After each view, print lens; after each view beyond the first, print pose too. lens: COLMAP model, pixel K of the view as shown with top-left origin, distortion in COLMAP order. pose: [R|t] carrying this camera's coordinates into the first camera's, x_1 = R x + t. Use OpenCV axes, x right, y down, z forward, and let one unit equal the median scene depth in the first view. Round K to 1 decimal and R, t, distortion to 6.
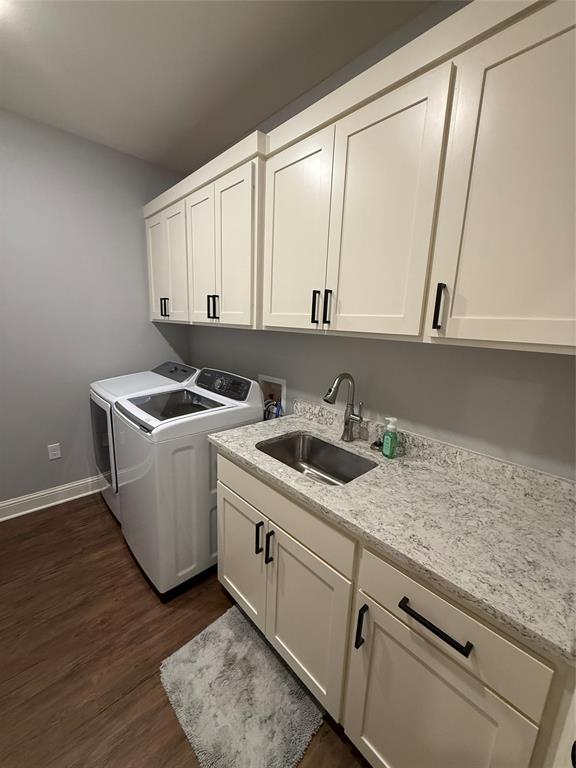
lens RADIAL K [[305.7, 0, 287.5], [0, 305.7, 386.0], [0, 0, 1]] dist [0.000231, -0.000259]
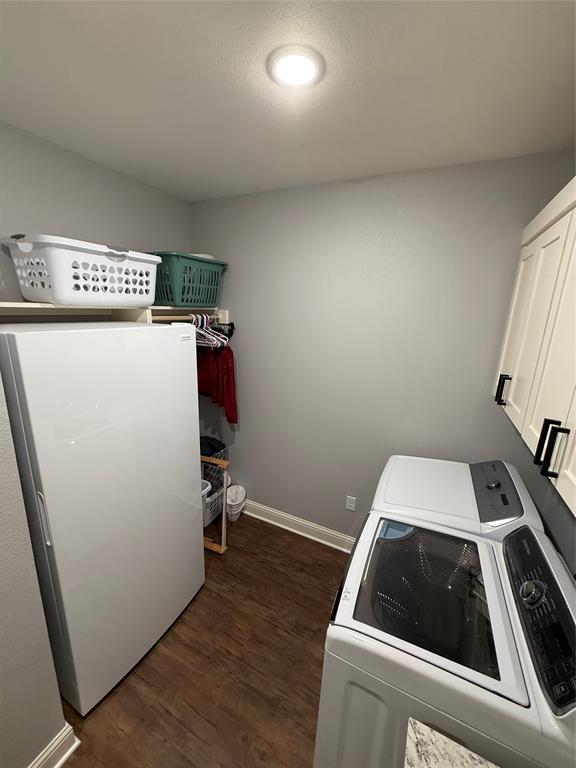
lens RADIAL K [[305.7, 0, 286.8], [0, 305.7, 383.2], [0, 0, 1]] dist [0.000231, -0.000259]
pose [[0.351952, 0.198036, -0.914829, 0.011131], [-0.215136, 0.968311, 0.126846, -0.268656], [0.910959, 0.152169, 0.383404, 0.378431]]
